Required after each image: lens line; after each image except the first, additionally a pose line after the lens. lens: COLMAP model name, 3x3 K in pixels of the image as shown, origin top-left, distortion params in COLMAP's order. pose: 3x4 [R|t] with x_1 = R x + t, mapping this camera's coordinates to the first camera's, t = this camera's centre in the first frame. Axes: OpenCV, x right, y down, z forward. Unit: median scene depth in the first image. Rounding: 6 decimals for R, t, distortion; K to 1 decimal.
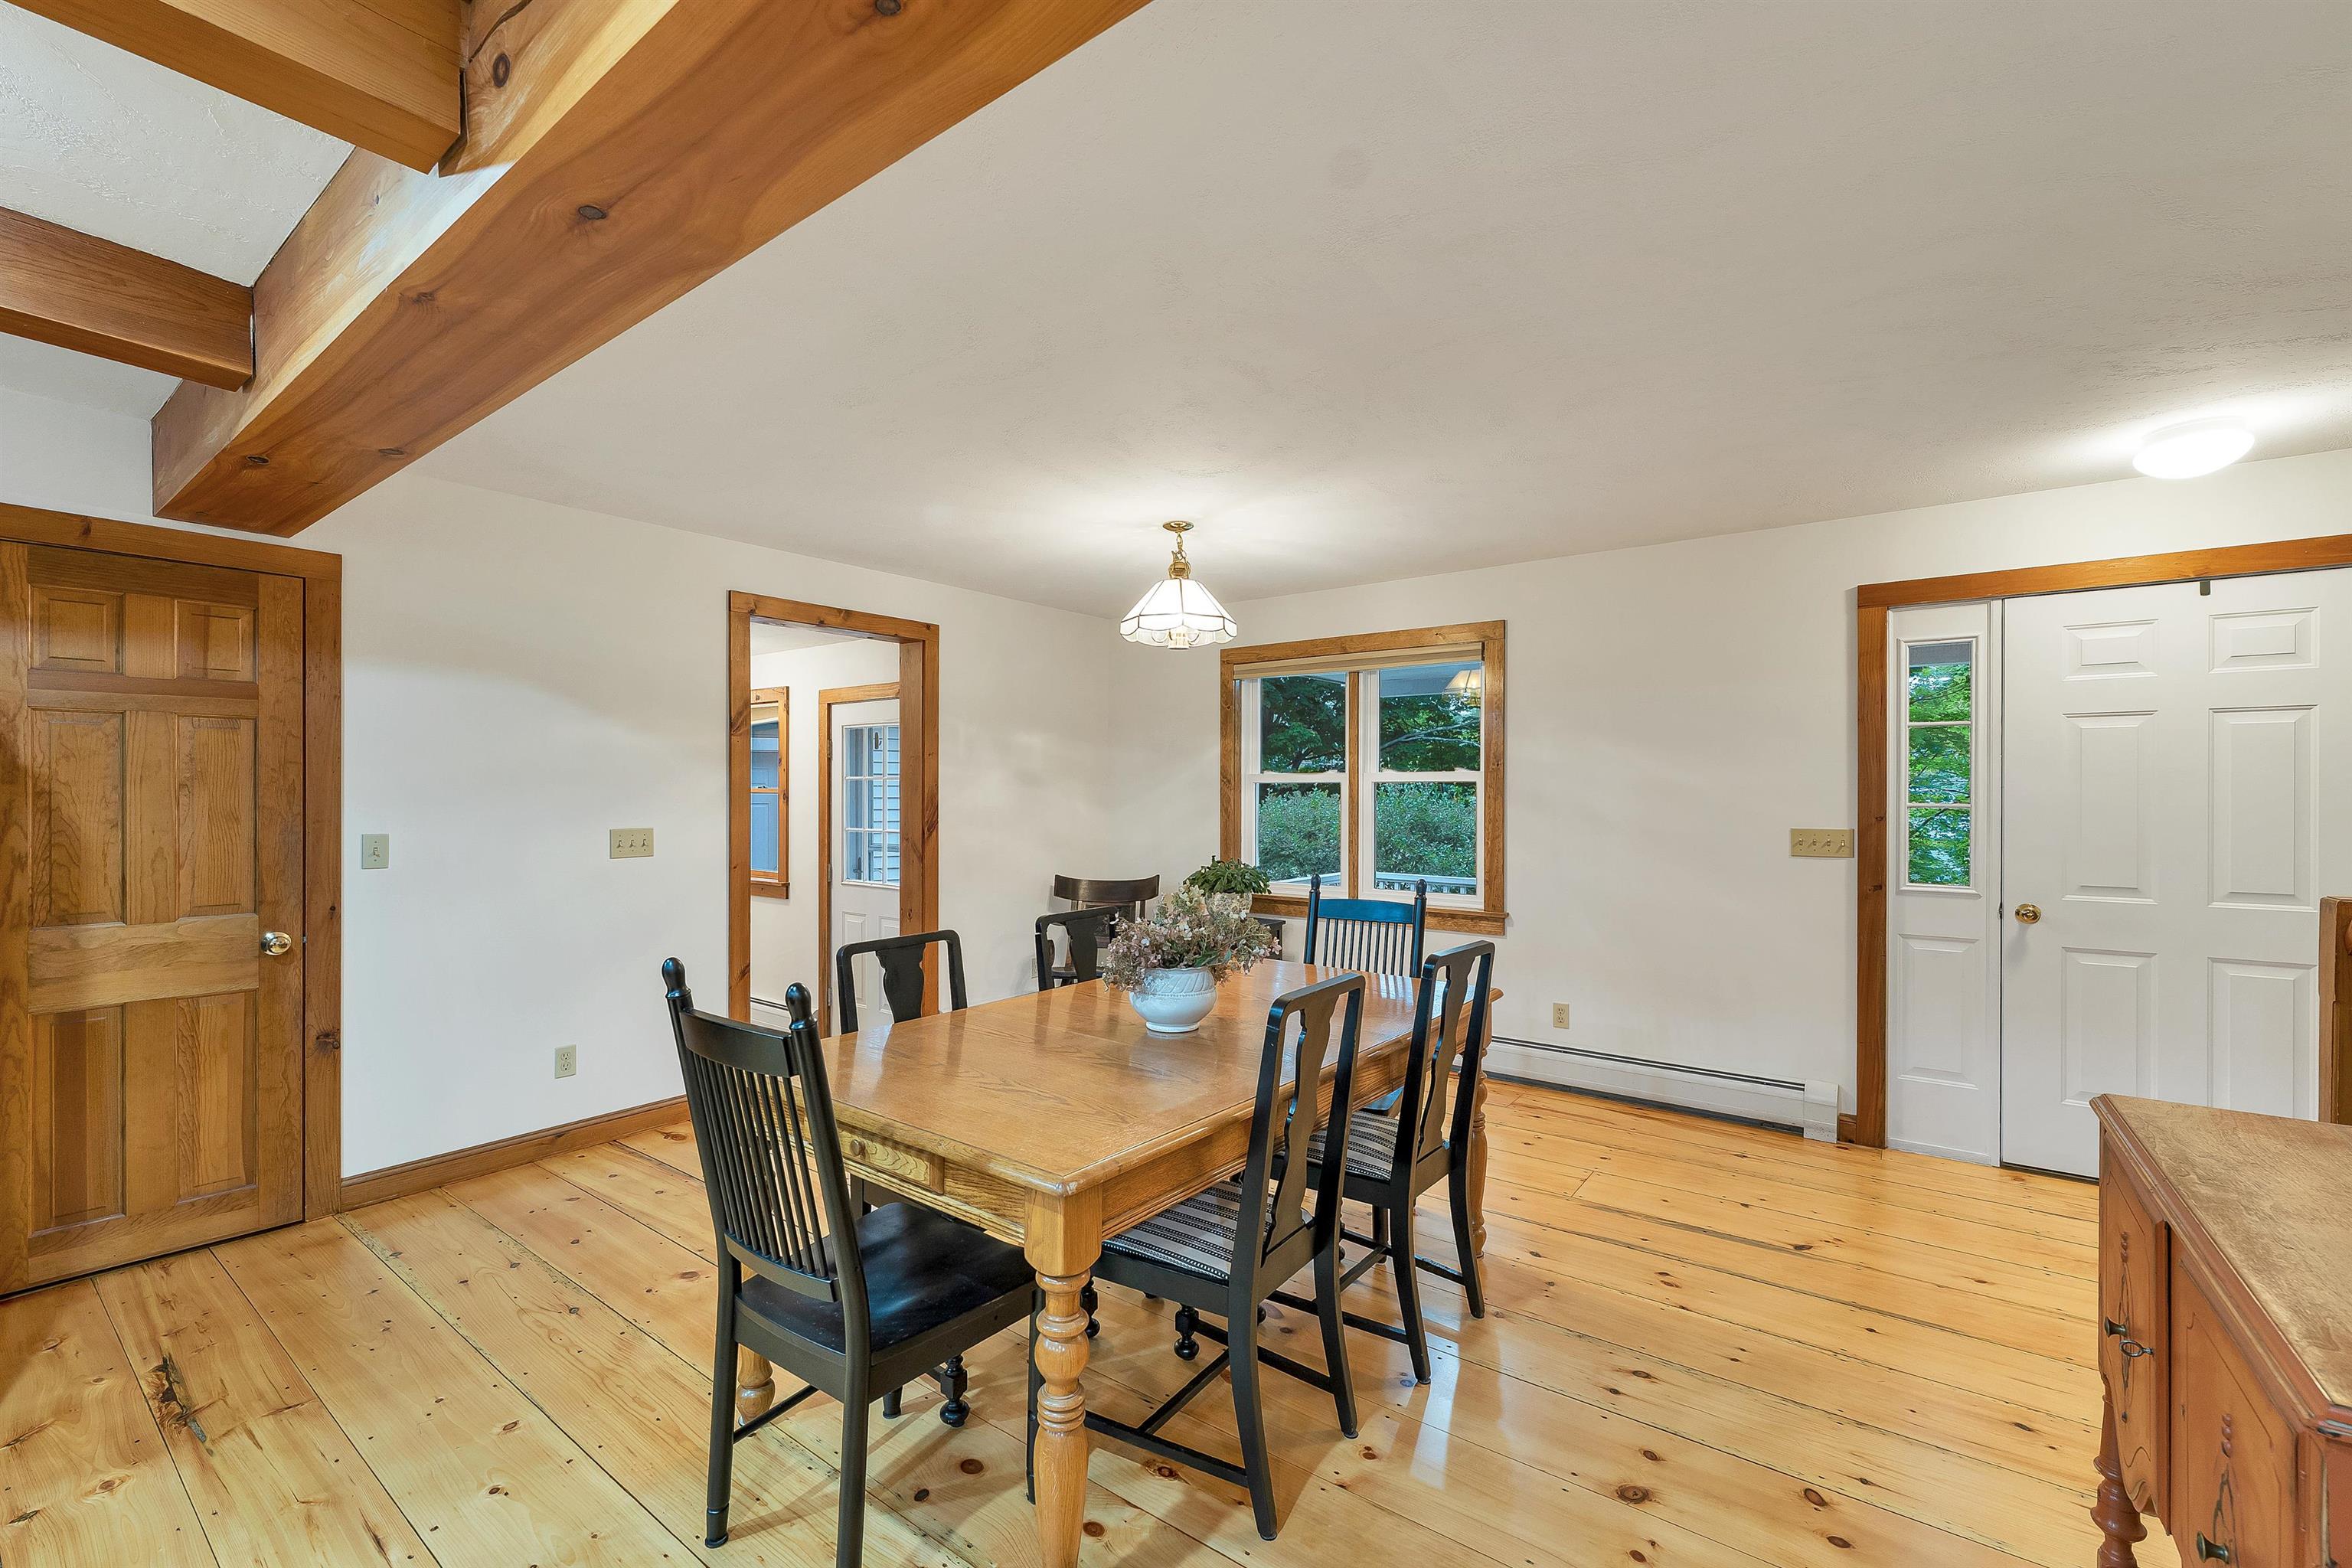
lens RADIAL K [[985.9, 0, 1178.6], [0, 985.9, 808.0], [0, 0, 1]] dist [0.000726, -0.000139]
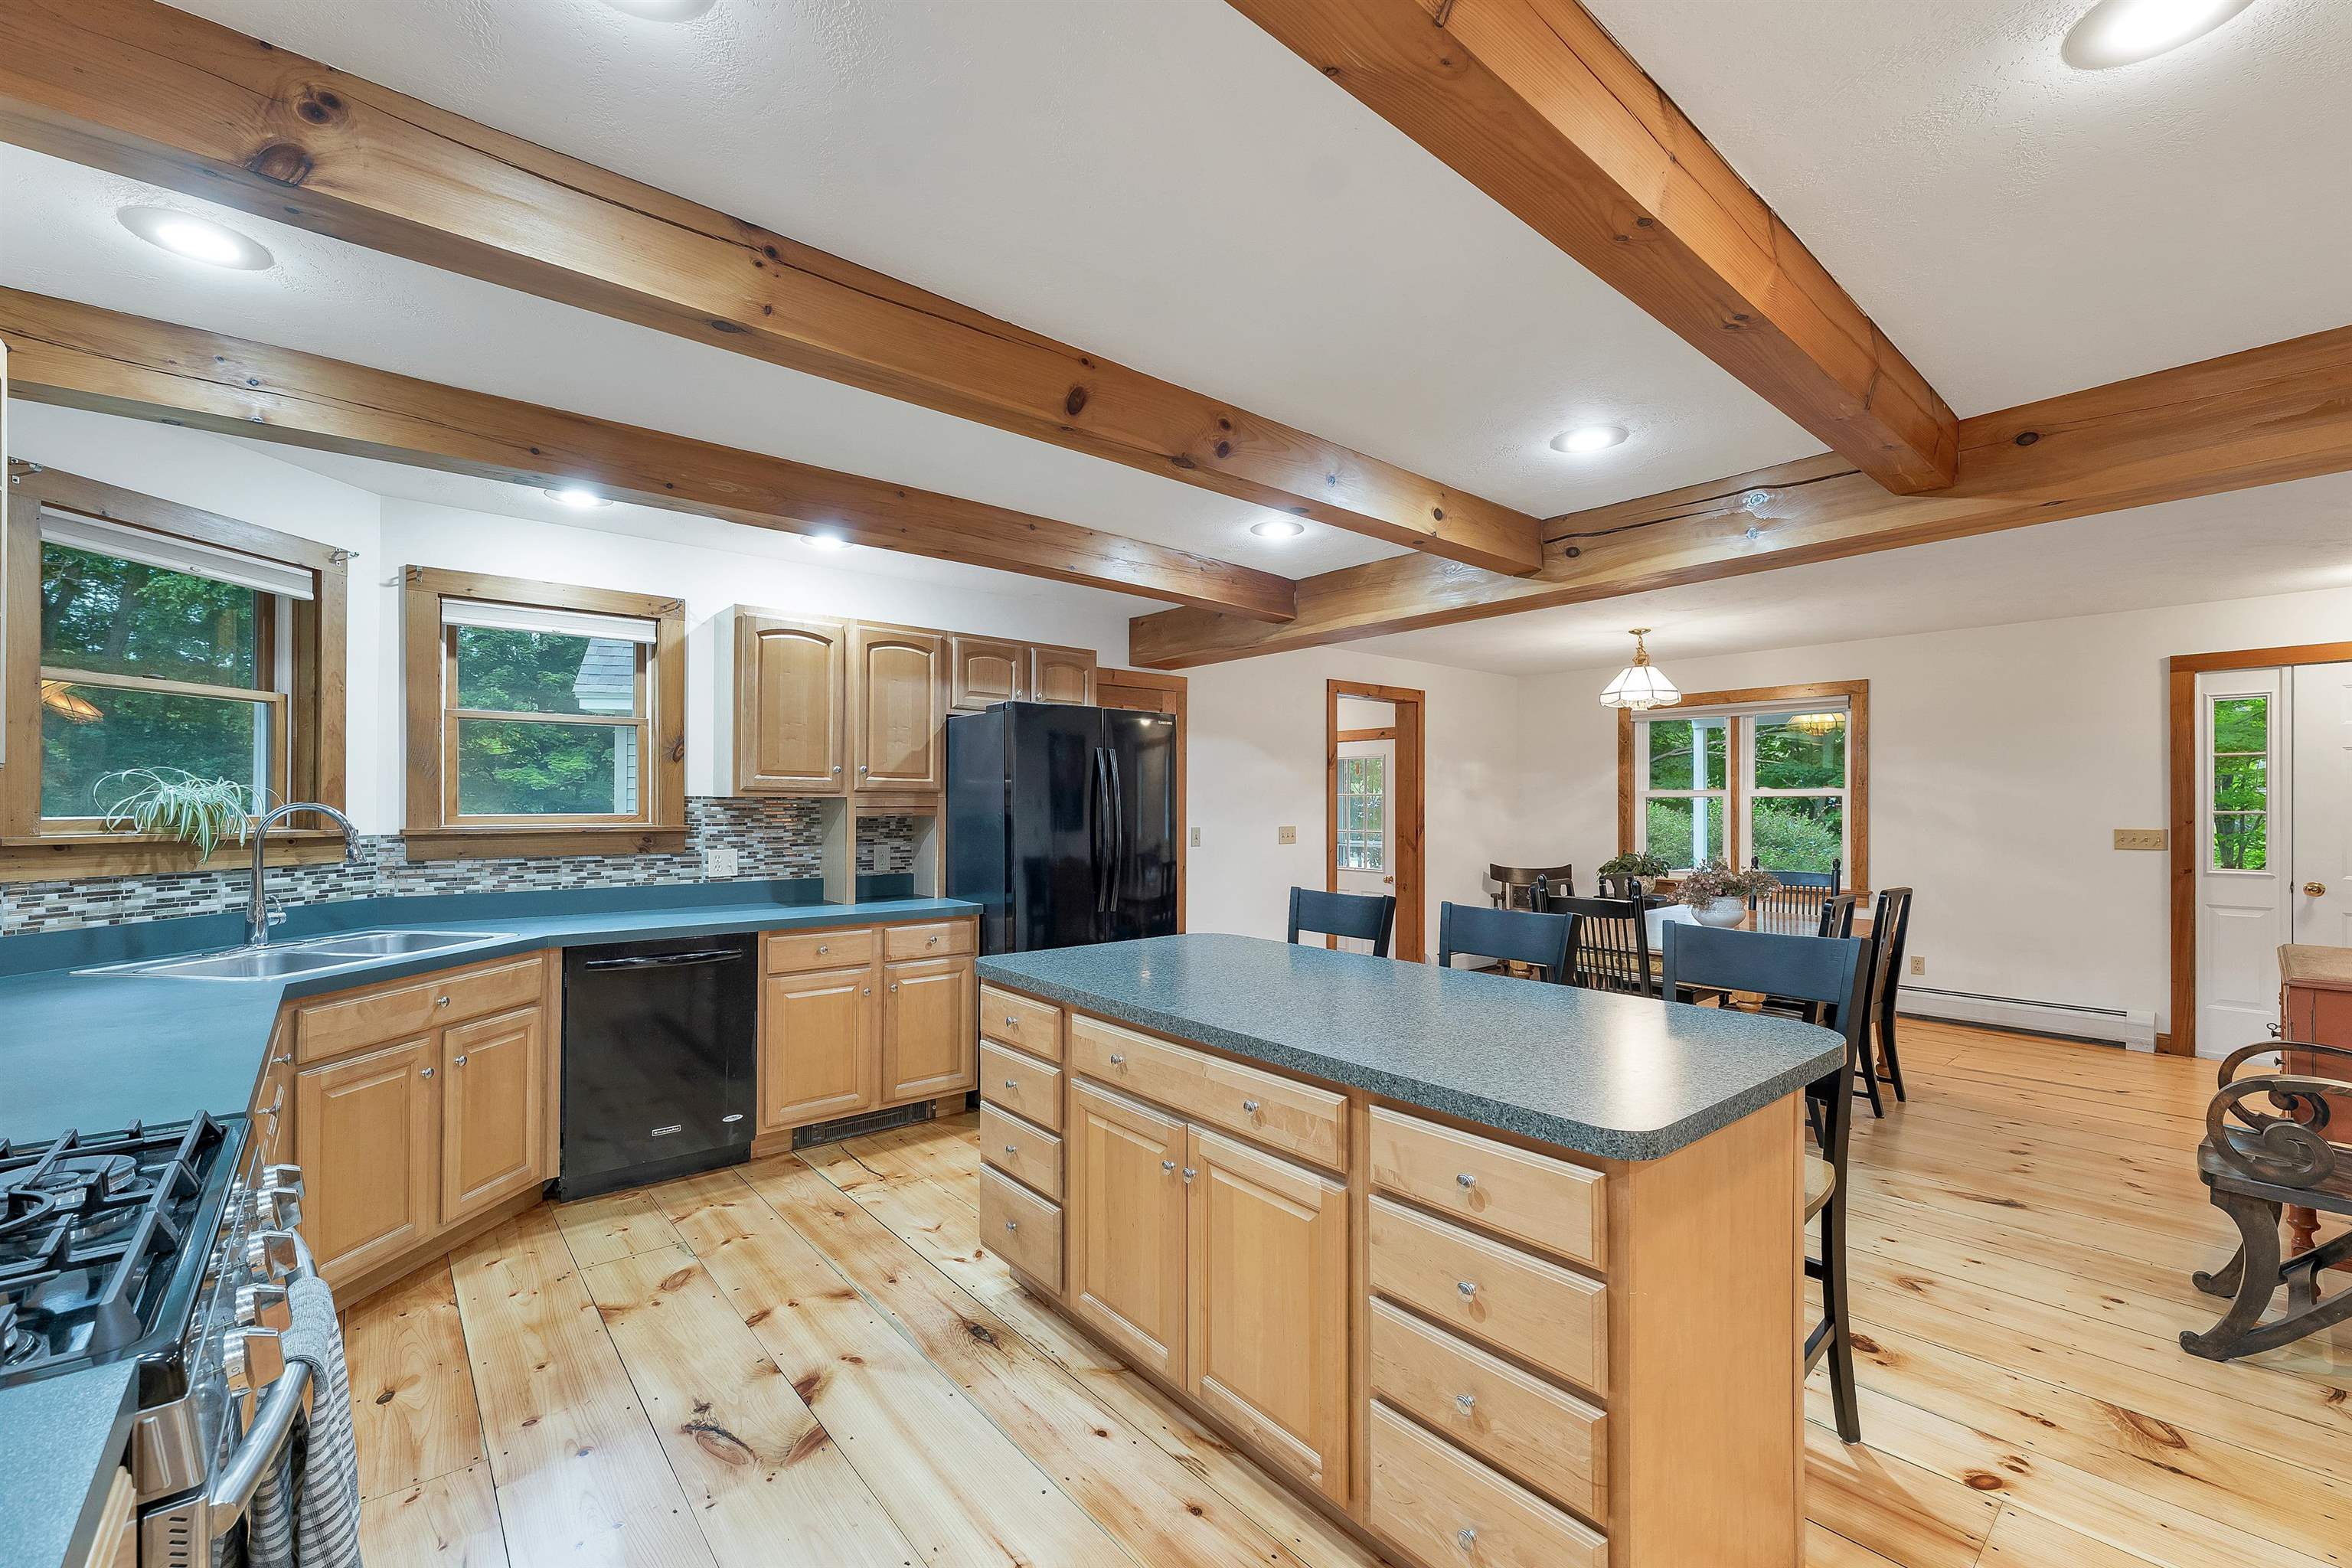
lens RADIAL K [[968.8, 0, 1171.9], [0, 968.8, 812.8], [0, 0, 1]] dist [0.001690, 0.000027]
pose [[0.975759, 0.000201, -0.218849, -0.387335], [-0.001988, 0.999966, -0.007944, 0.010979], [0.218840, 0.008187, 0.975726, -0.644264]]
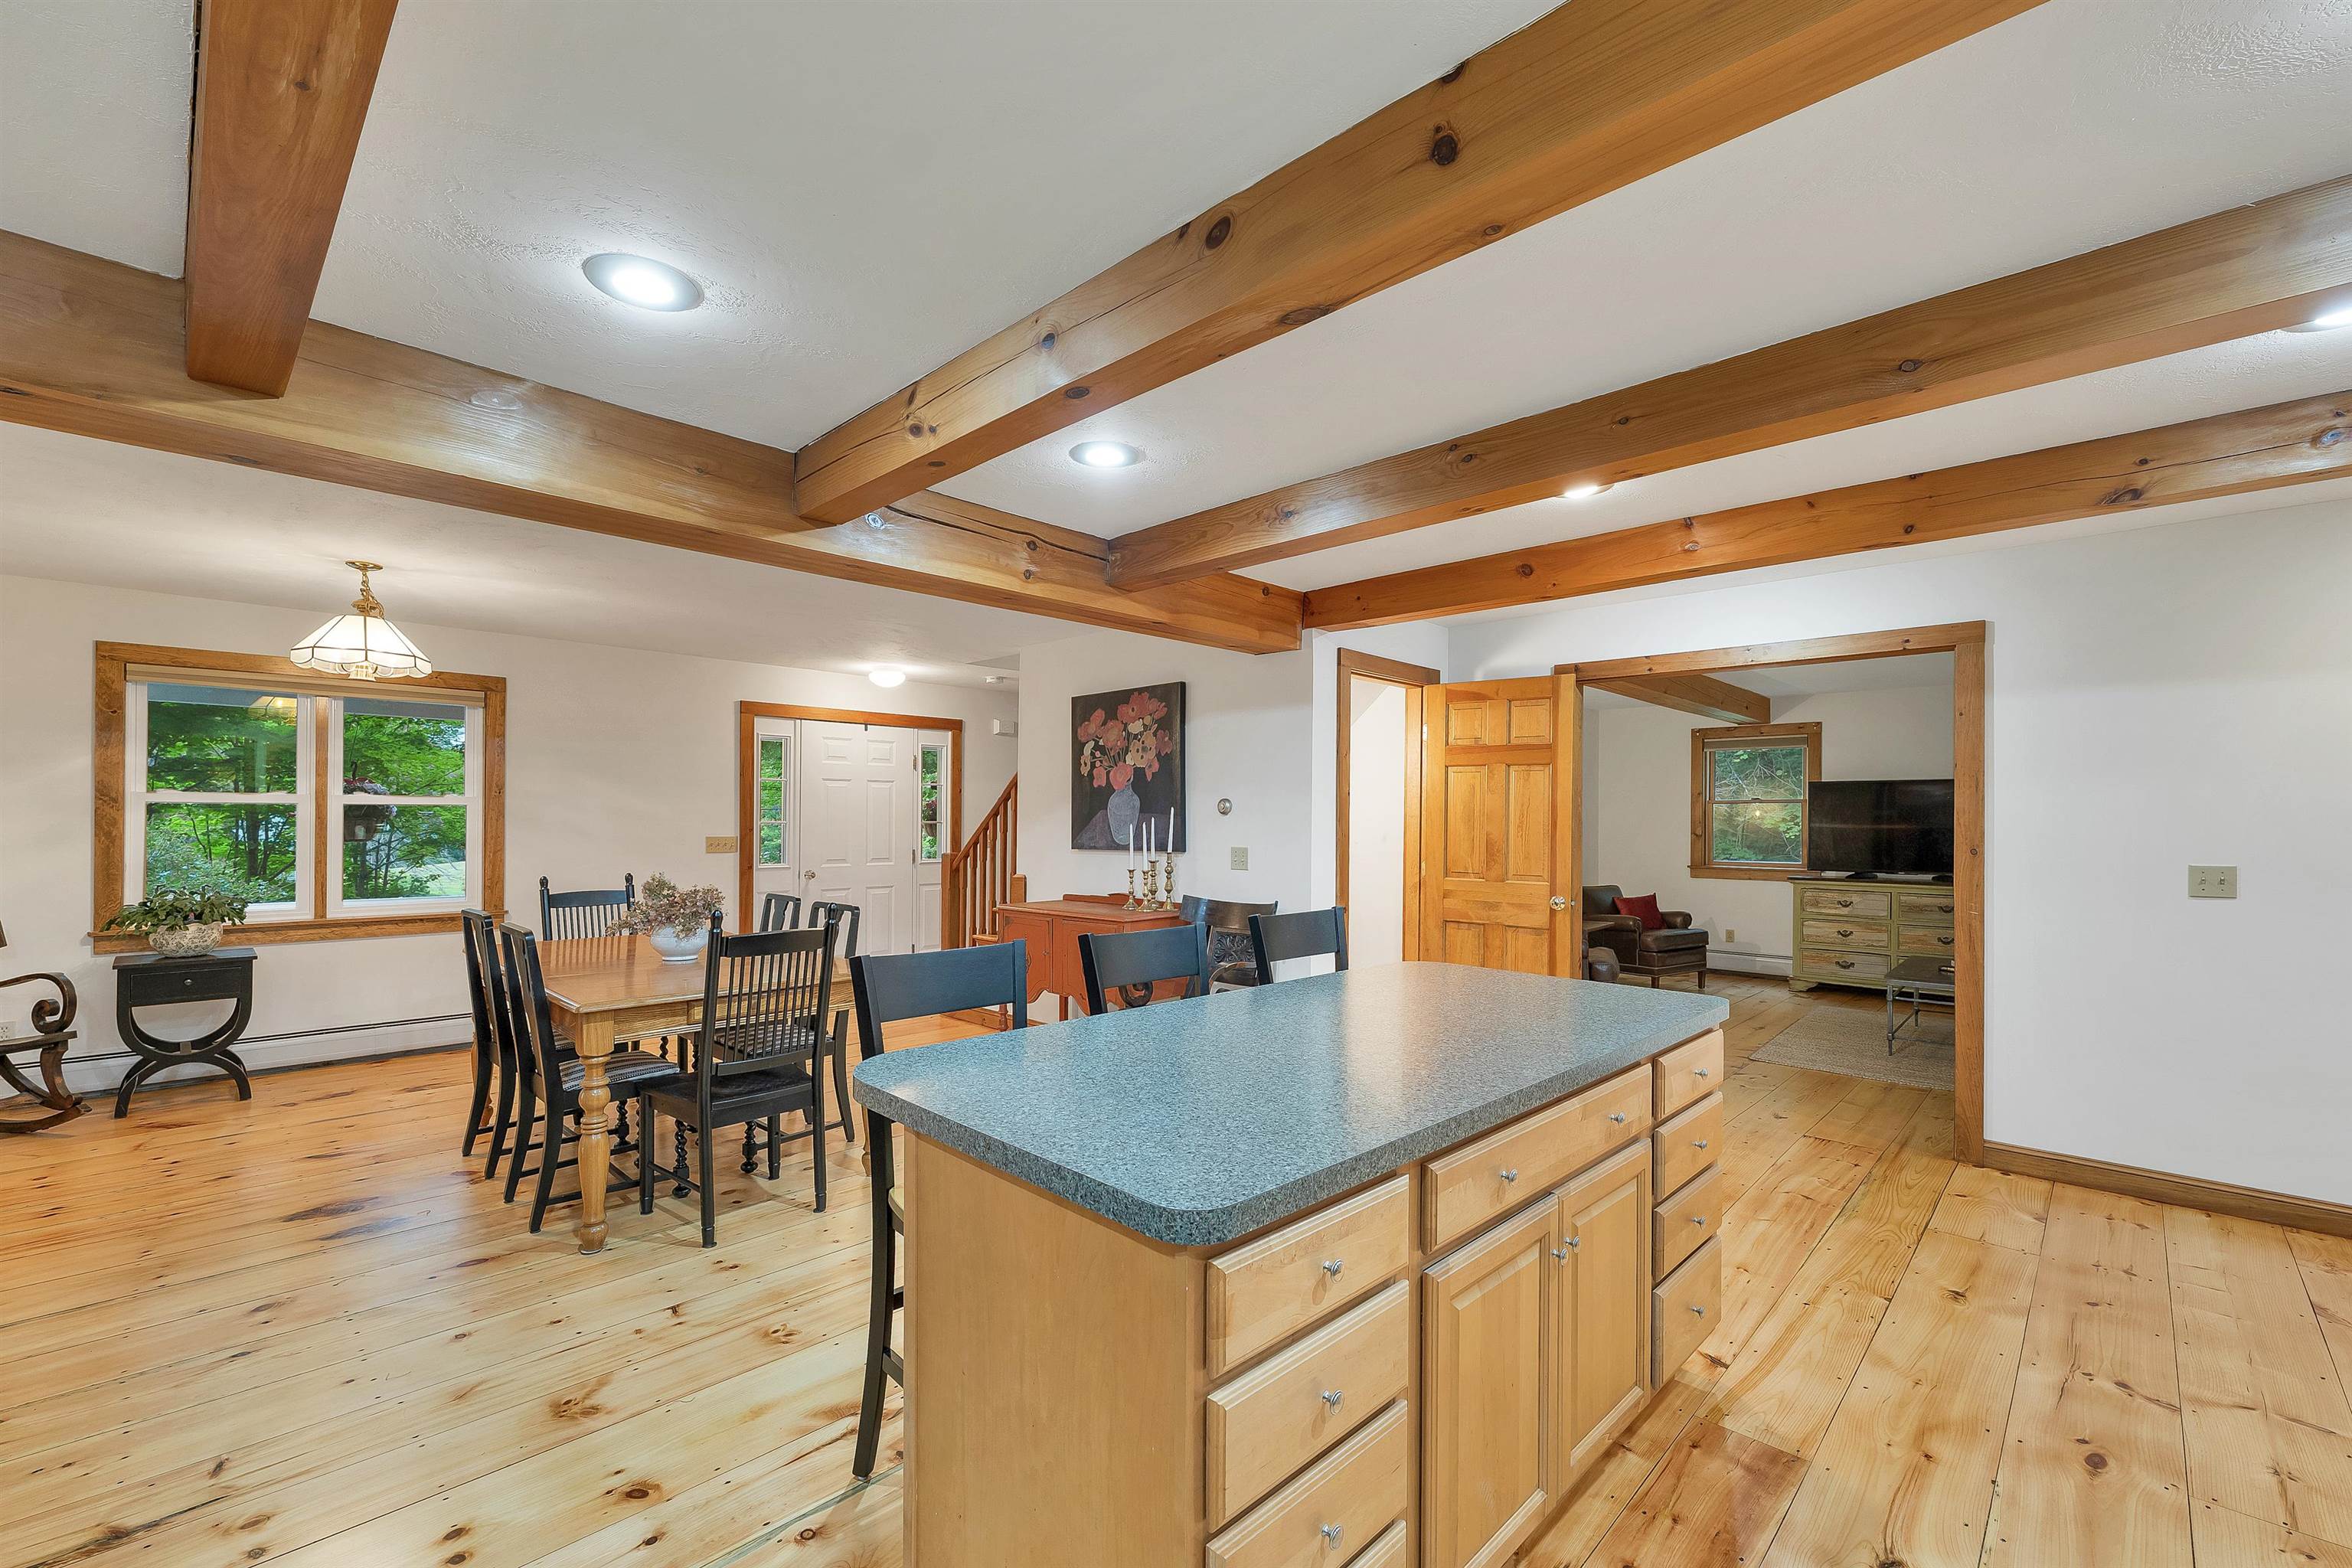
lens RADIAL K [[985.9, 0, 1178.6], [0, 985.9, 808.0], [0, 0, 1]] dist [0.000726, -0.000139]
pose [[0.124495, 0.009283, 0.992177, -0.969852], [0.011016, 0.999882, -0.010737, -0.001220], [-0.992159, 0.012267, 0.124378, -0.009812]]
